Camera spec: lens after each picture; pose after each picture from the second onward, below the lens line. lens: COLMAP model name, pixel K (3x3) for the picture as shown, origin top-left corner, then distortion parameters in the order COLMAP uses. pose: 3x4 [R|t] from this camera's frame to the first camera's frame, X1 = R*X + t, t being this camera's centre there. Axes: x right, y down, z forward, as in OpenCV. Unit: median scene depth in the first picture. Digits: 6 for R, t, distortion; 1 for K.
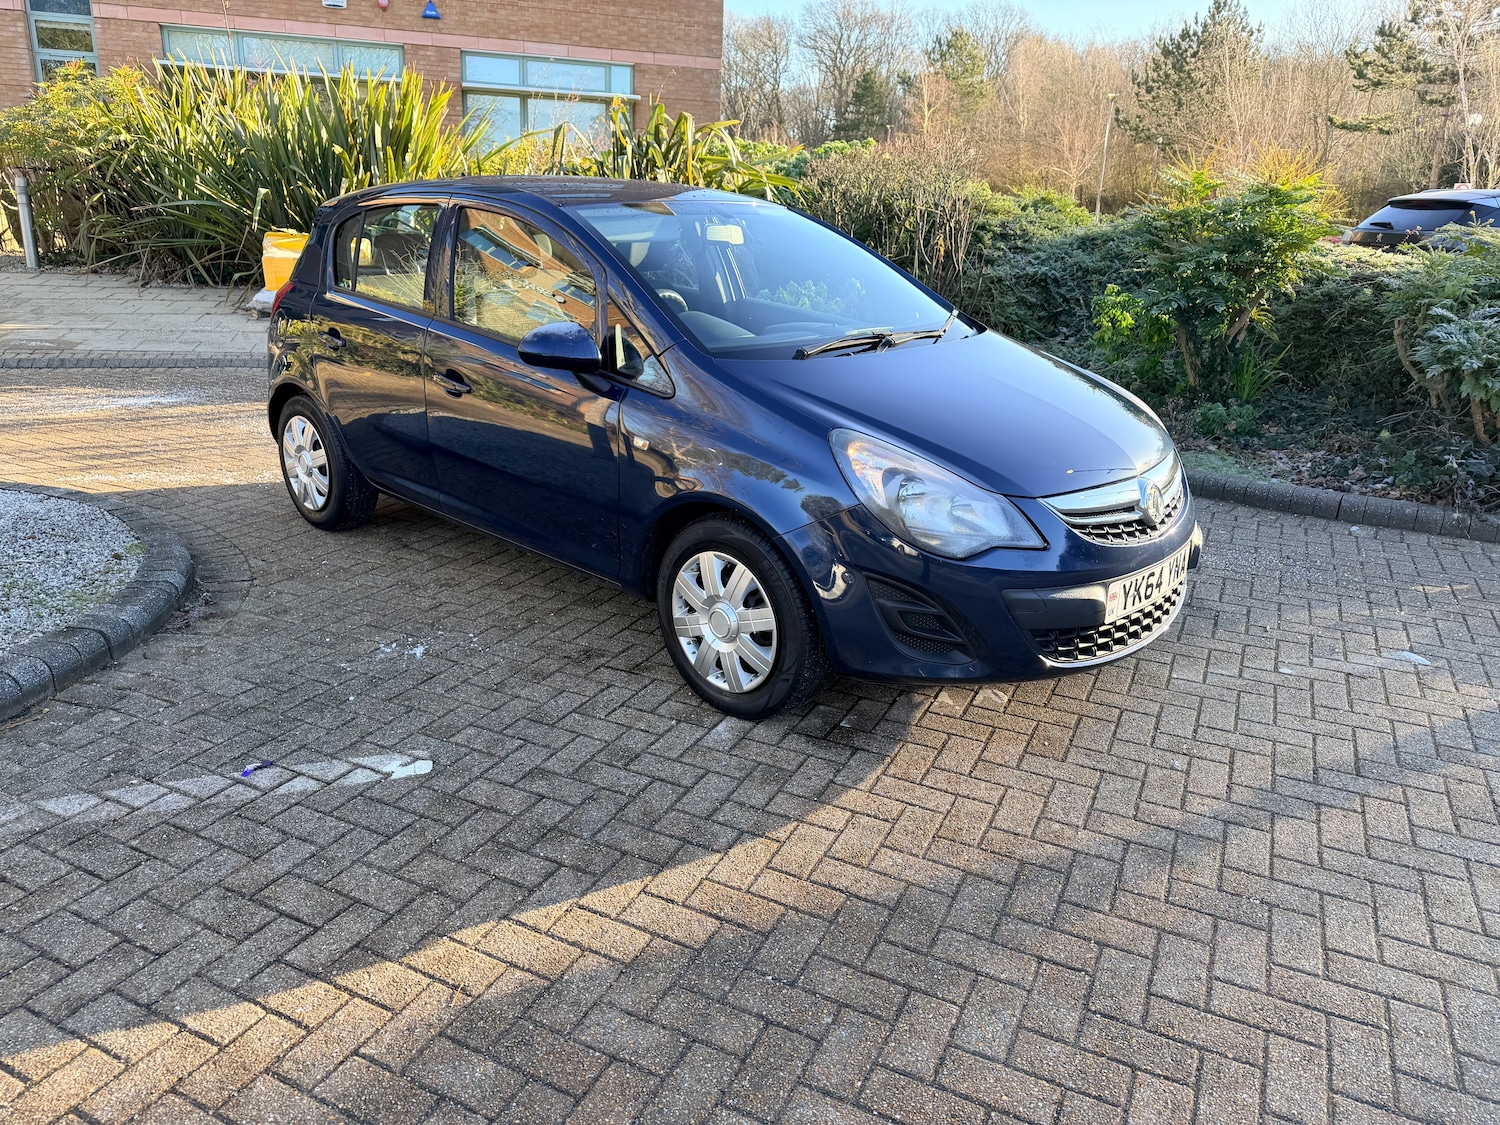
lens RADIAL K [[1060.8, 0, 744.9], [0, 1060.8, 562.4], [0, 0, 1]] dist [0.013417, -0.017648]
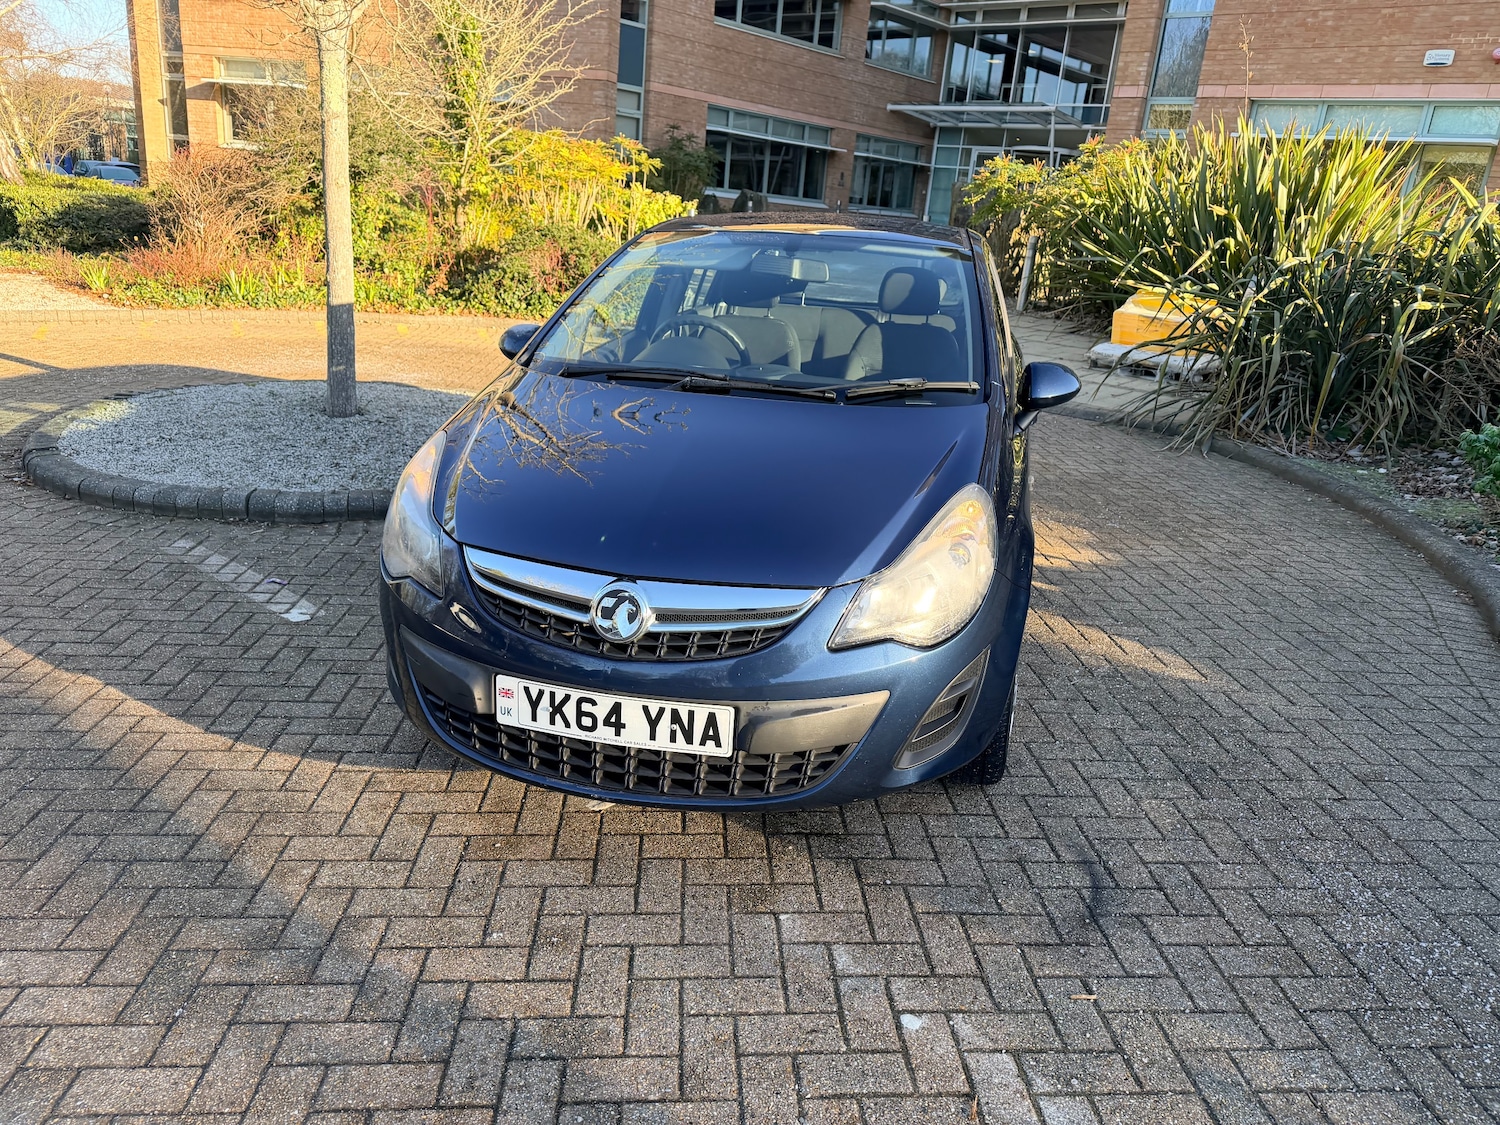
lens RADIAL K [[1059.0, 0, 756.1], [0, 1059.0, 564.2], [0, 0, 1]] dist [0.014649, -0.021359]
pose [[0.506912, 0.273122, -0.817584, 0.635428], [-0.323949, 0.939310, 0.112933, -0.126054], [0.798810, 0.207609, 0.564625, 0.399197]]
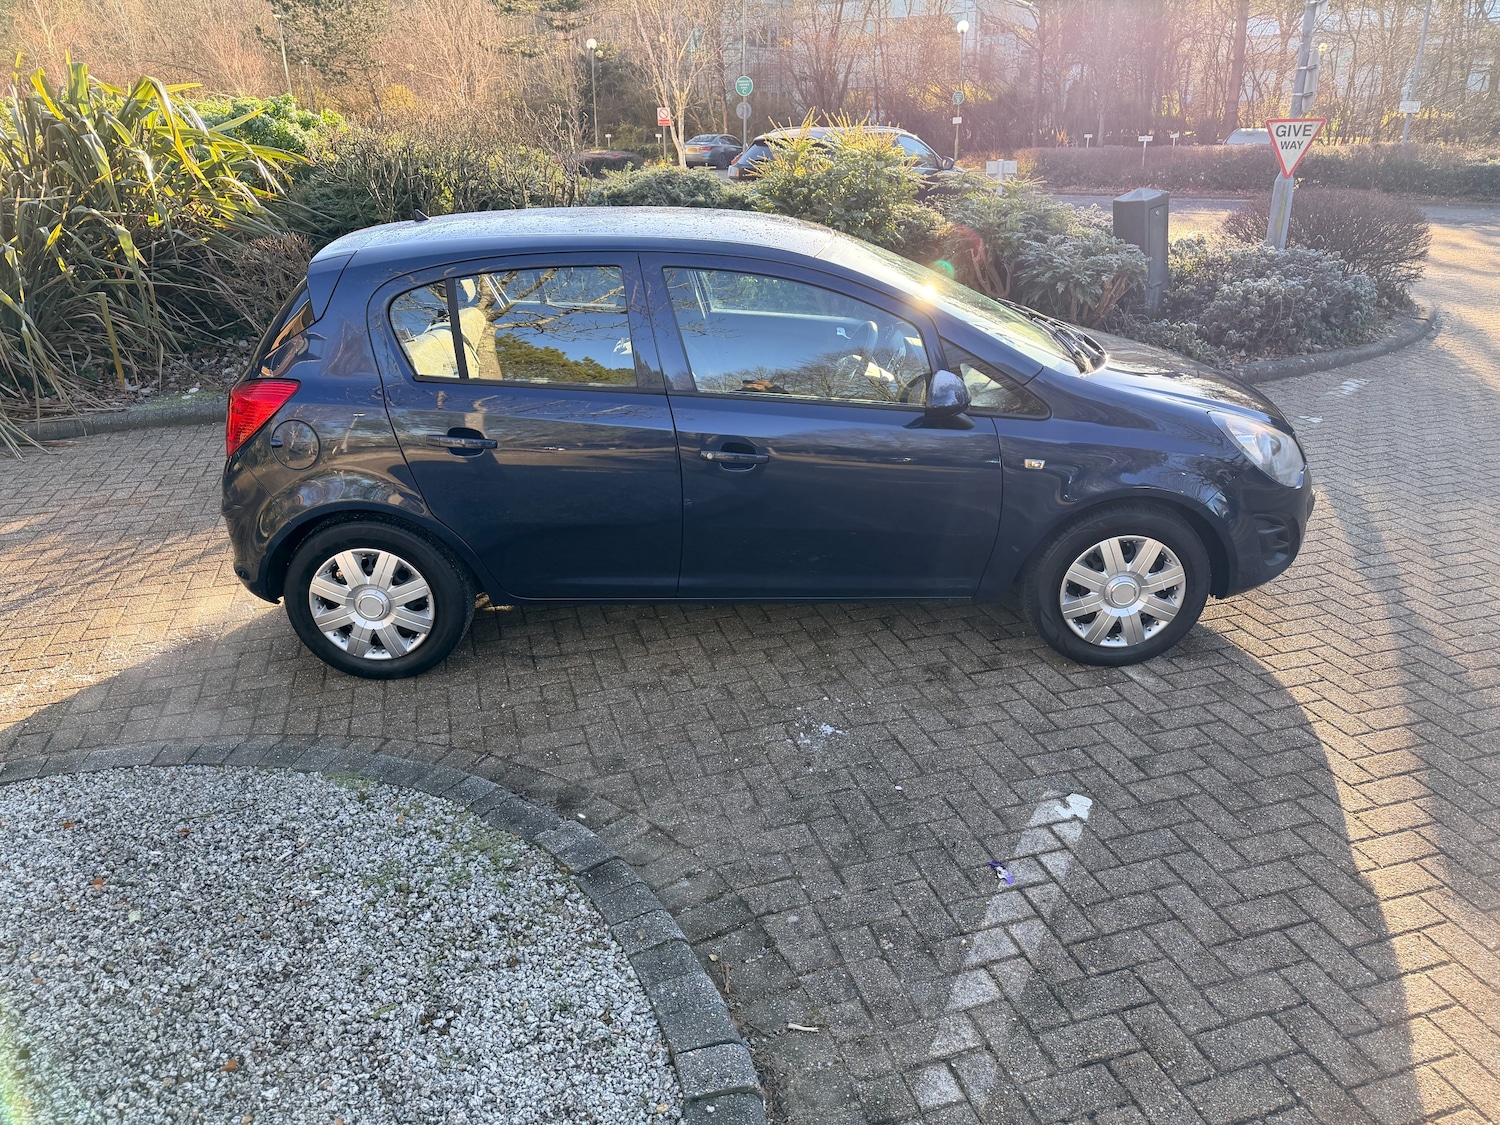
lens RADIAL K [[1059.4, 0, 752.5], [0, 1059.4, 553.7], [0, 0, 1]] dist [0.021716, -0.033776]
pose [[0.723195, -0.292249, 0.625763, -0.670209], [0.252405, 0.955222, 0.154411, -0.173932], [-0.642869, 0.046276, 0.764577, 0.219521]]
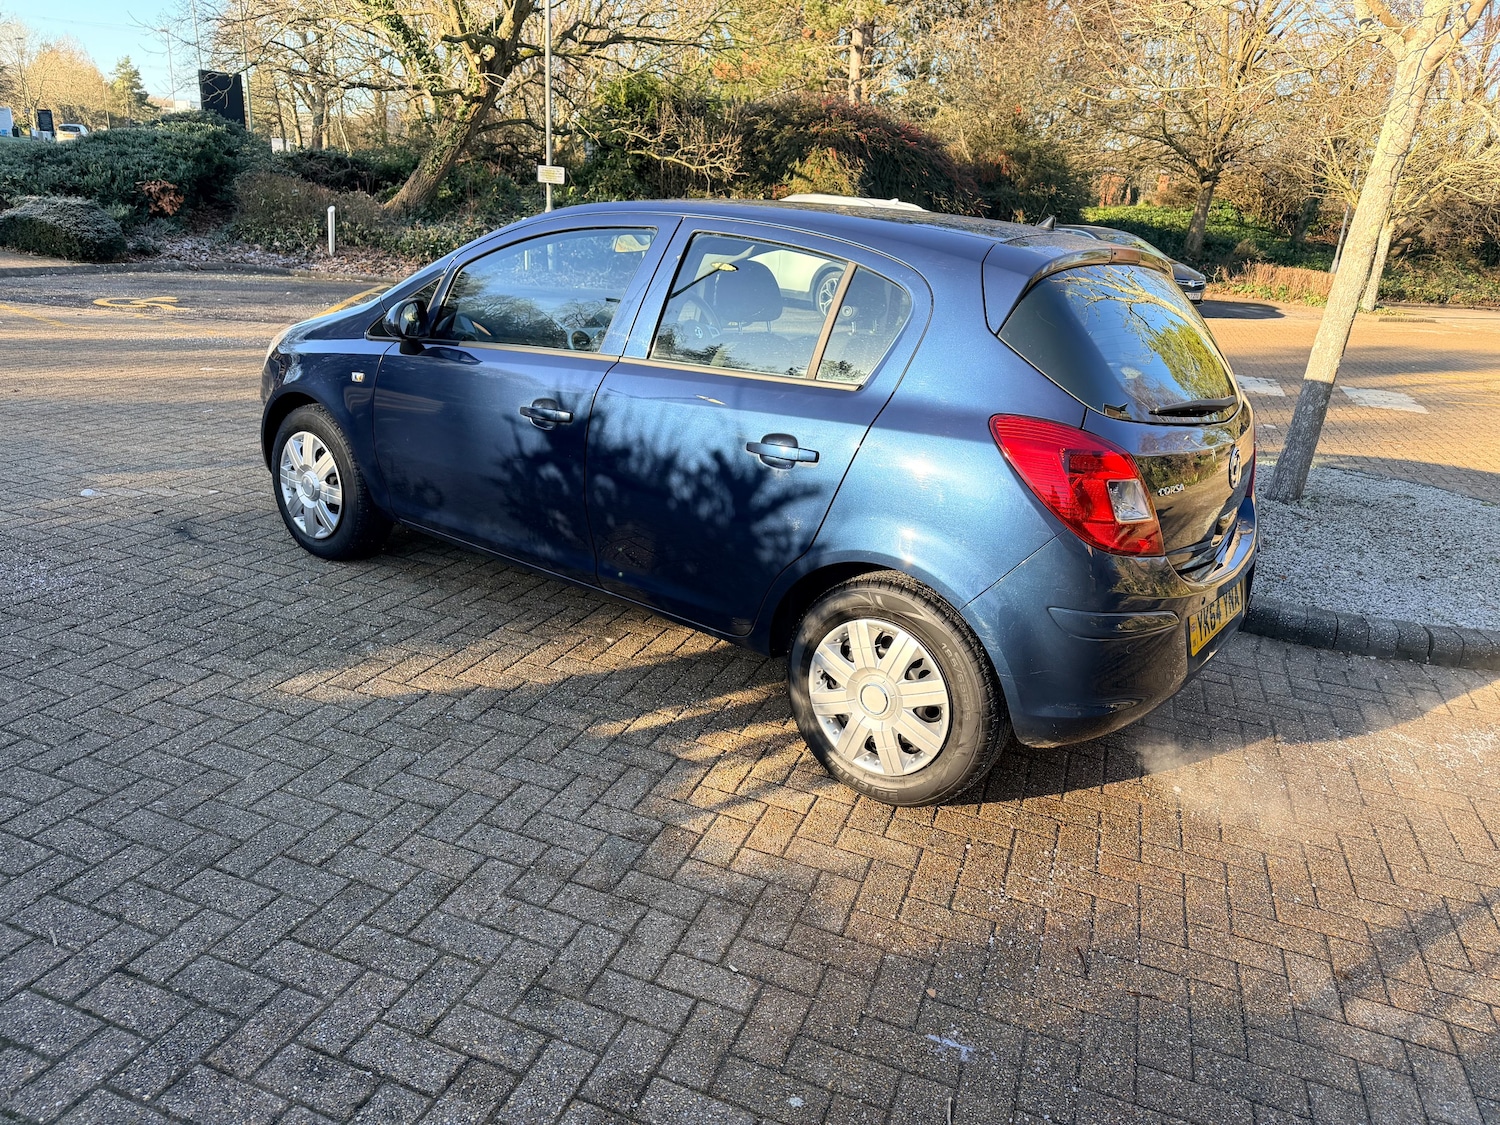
lens RADIAL K [[1045.7, 0, 772.8], [0, 1045.7, 537.5], [0, 0, 1]] dist [0.031465, -0.036378]
pose [[-0.986797, -0.060128, -0.150389, -0.014632], [-0.137747, 0.799979, 0.584002, -0.562221], [0.085193, 0.597007, -0.797699, 1.614762]]
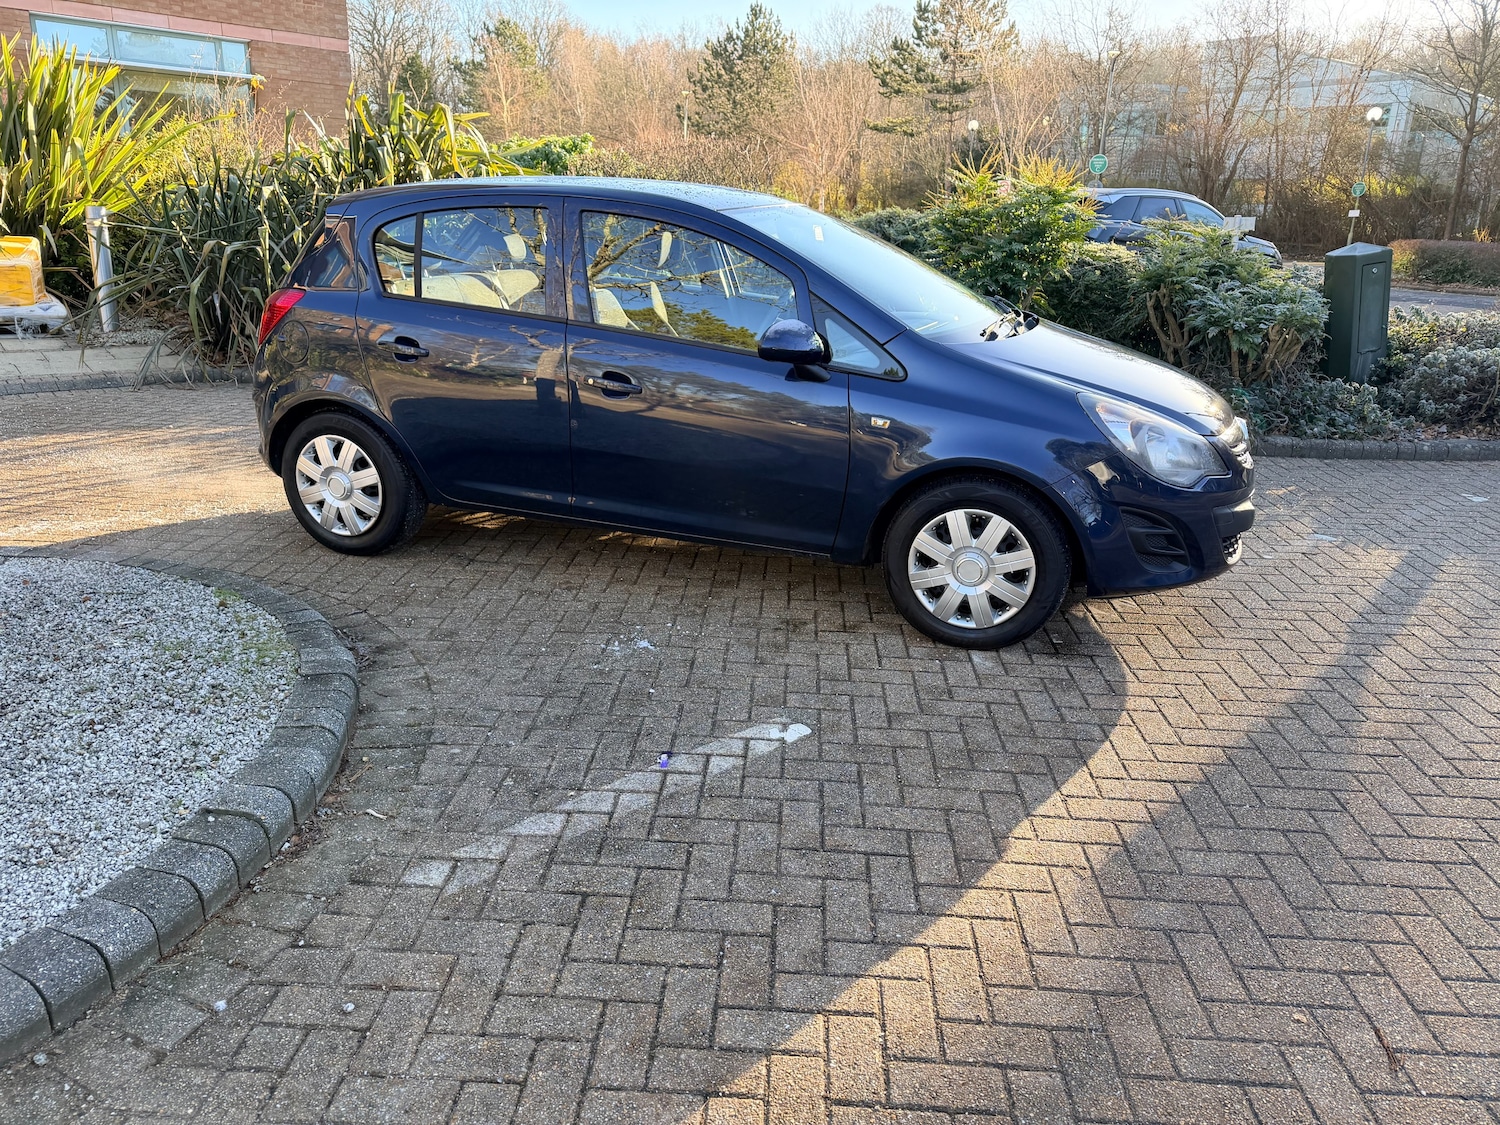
lens RADIAL K [[1055.4, 0, 760.8], [0, 1055.4, 571.7], [0, 0, 1]] dist [0.021402, -0.031708]
pose [[0.915050, -0.131733, 0.381221, -0.428339], [0.125056, 0.991245, 0.042357, -0.012090], [-0.383464, 0.008915, 0.923513, 0.006833]]
